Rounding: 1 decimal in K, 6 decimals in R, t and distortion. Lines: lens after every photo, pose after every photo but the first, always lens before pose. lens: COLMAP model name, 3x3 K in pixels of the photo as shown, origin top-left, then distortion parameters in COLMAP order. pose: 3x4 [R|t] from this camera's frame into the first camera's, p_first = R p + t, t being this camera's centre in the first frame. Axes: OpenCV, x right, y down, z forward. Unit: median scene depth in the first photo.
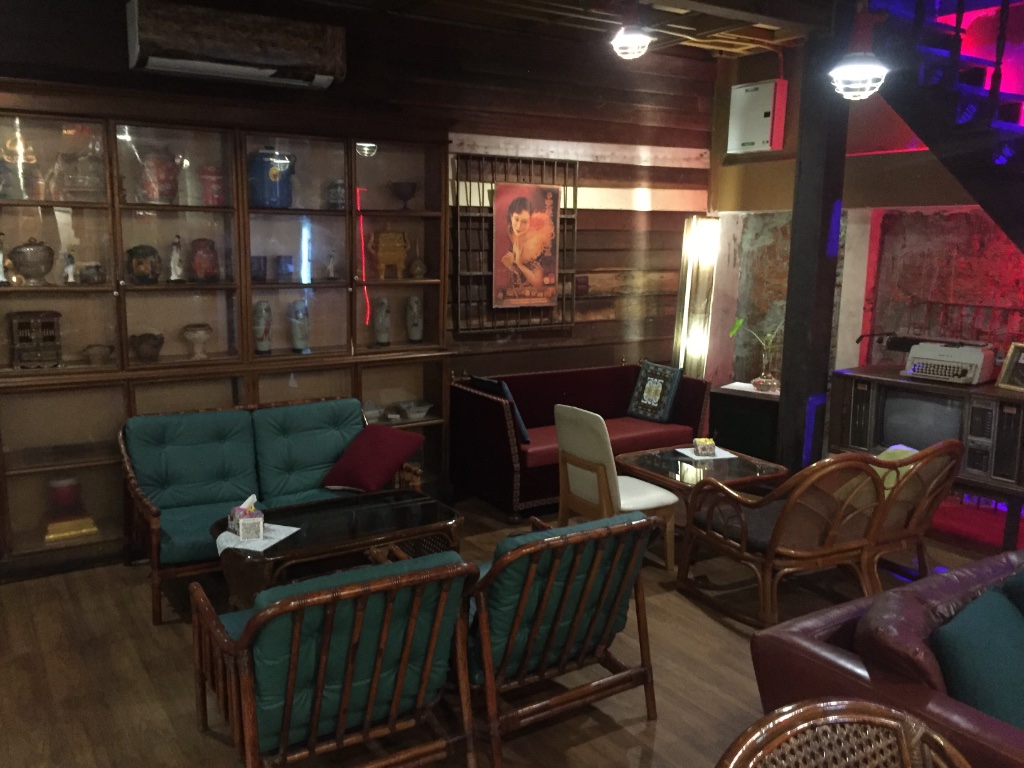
lens RADIAL K [[872.7, 0, 511.6], [0, 872.7, 381.7], [0, 0, 1]] dist [0.067298, -0.071347]
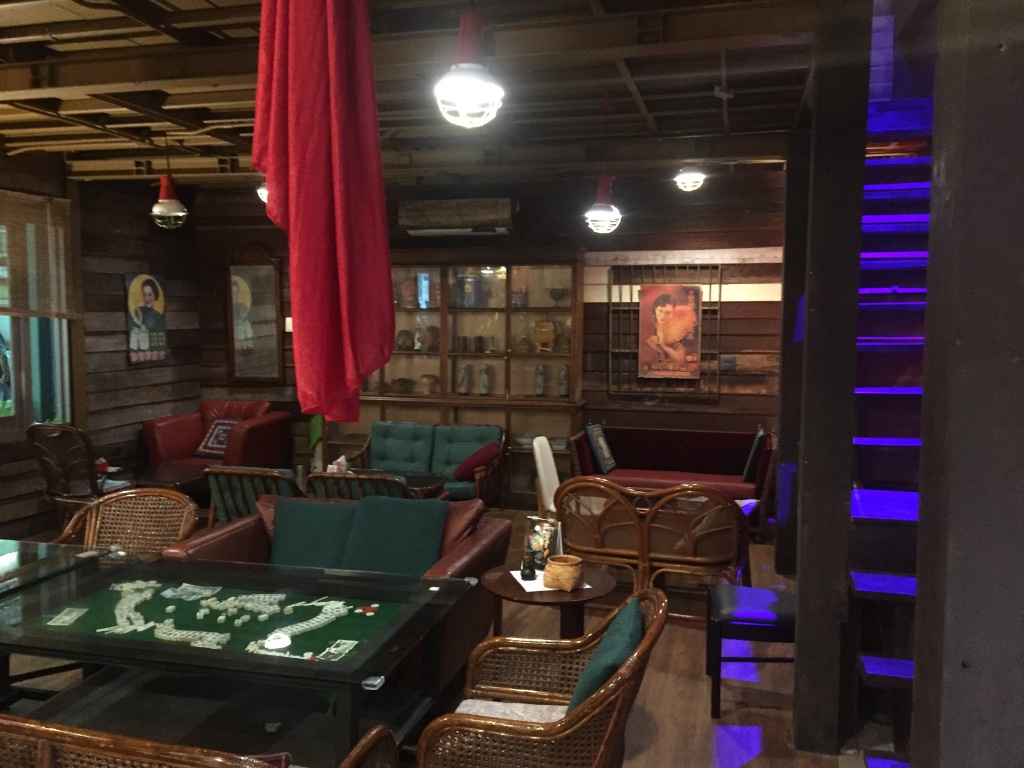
lens RADIAL K [[872.7, 0, 512.4], [0, 872.7, 385.2], [0, 0, 1]] dist [0.067298, -0.071347]
pose [[0.677131, 0.051022, -0.734091, 0.818069], [-0.118836, 0.992081, -0.040662, 0.004671], [0.726203, 0.114770, 0.677832, -0.039293]]
